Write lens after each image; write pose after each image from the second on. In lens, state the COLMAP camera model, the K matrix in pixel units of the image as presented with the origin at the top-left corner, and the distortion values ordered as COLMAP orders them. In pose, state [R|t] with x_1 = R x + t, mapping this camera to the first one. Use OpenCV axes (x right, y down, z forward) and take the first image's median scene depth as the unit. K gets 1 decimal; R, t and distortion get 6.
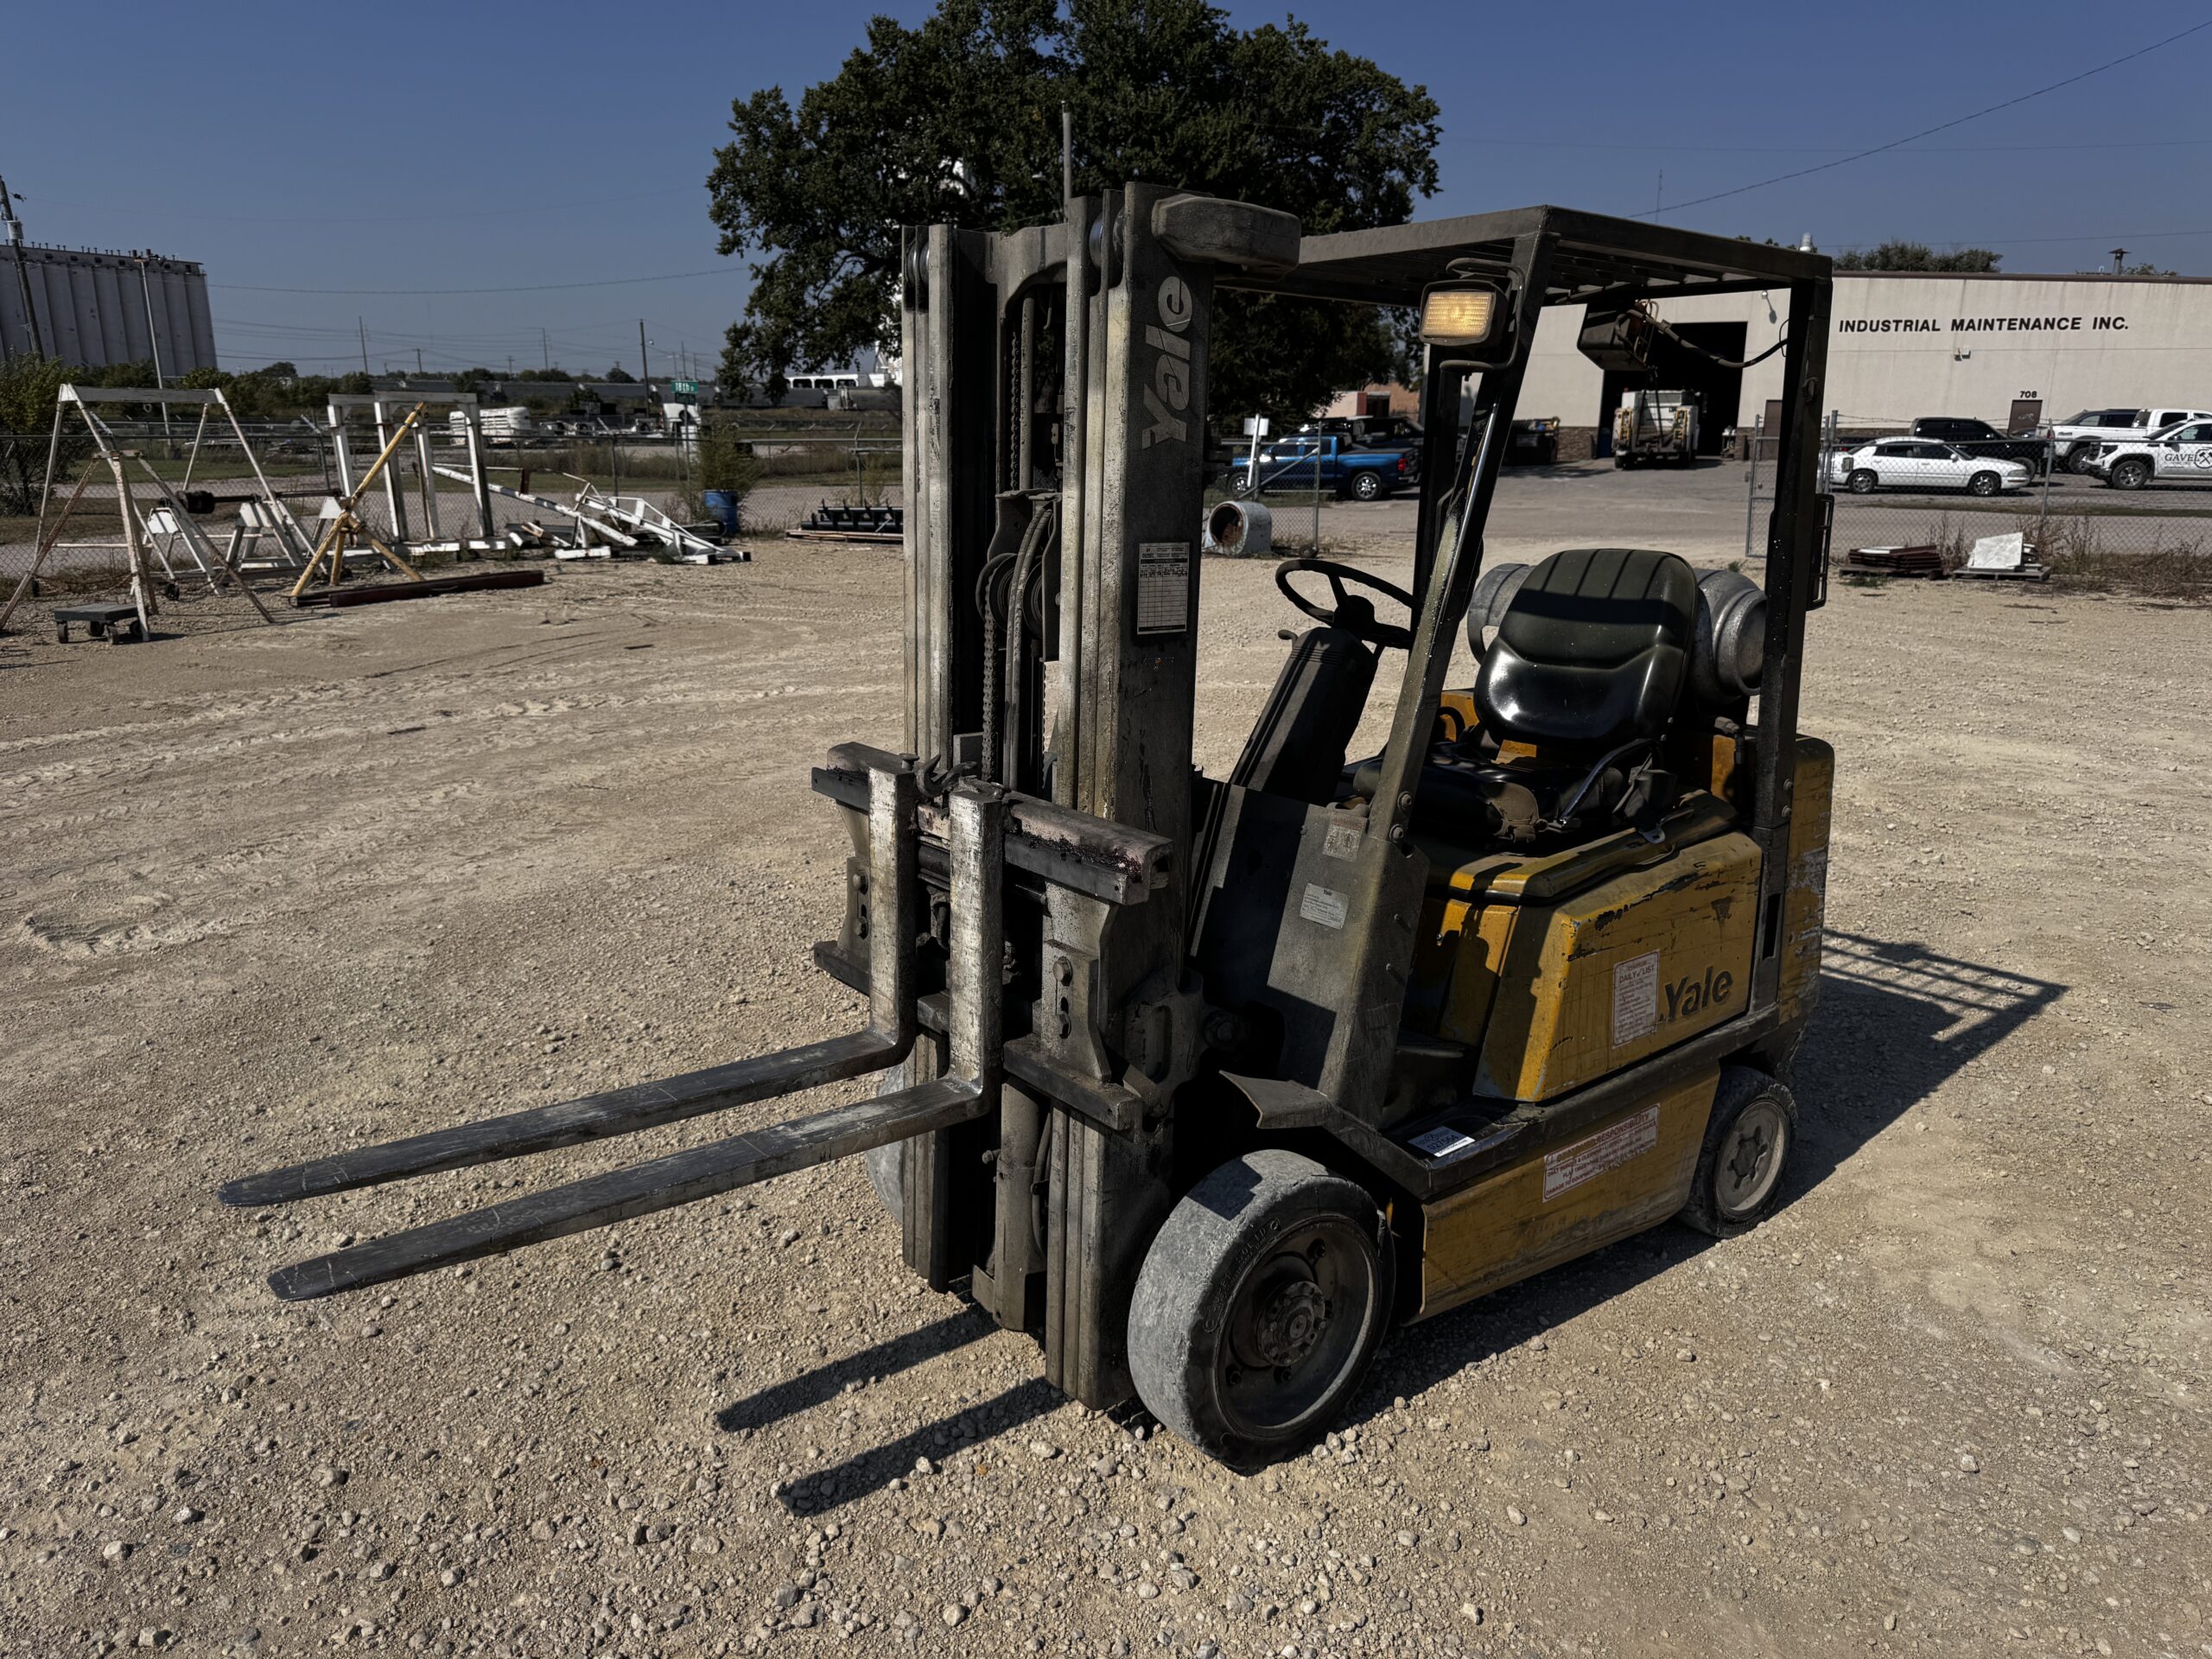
lens RADIAL K [[1575.8, 0, 1108.0], [0, 1575.8, 829.3], [0, 0, 1]] dist [0.023009, -0.000773]
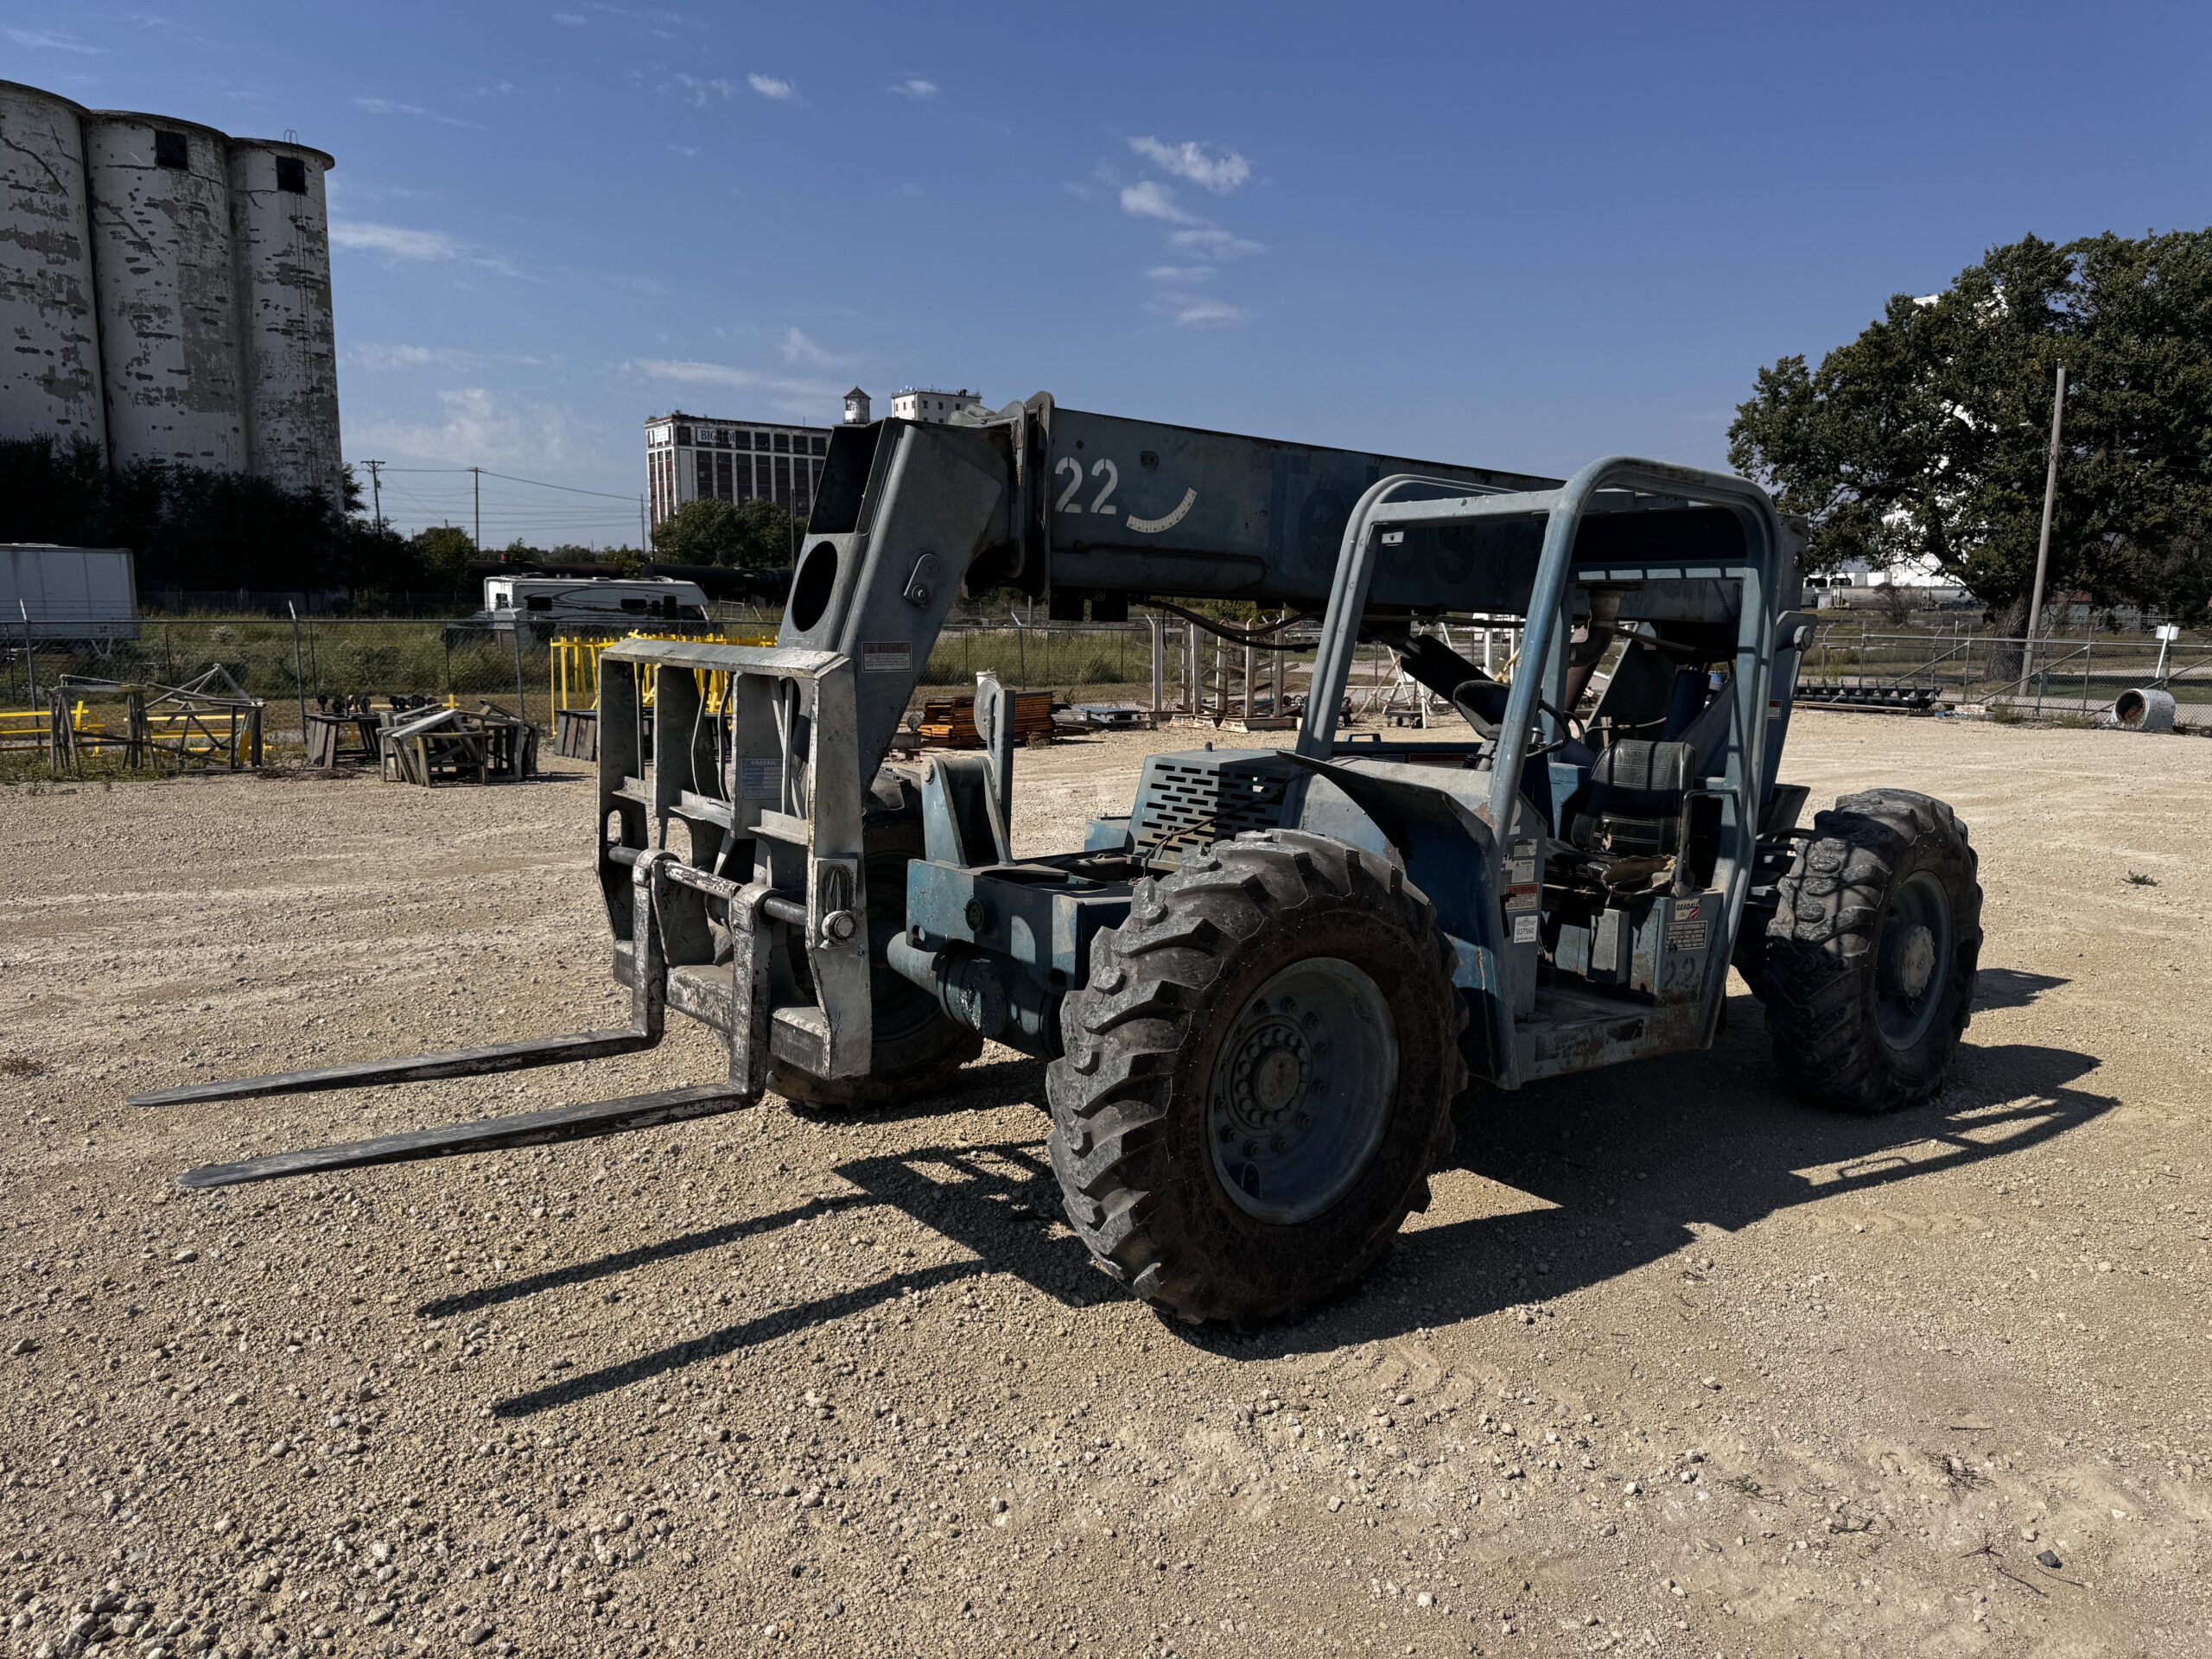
lens RADIAL K [[1575.8, 0, 1103.4], [0, 1575.8, 830.9], [0, 0, 1]] dist [0.023009, -0.000773]
pose [[0.830251, 0.088225, -0.550363, 0.051318], [-0.152226, 0.985747, -0.071622, 0.062819], [0.536200, 0.143244, 0.831848, -0.253254]]
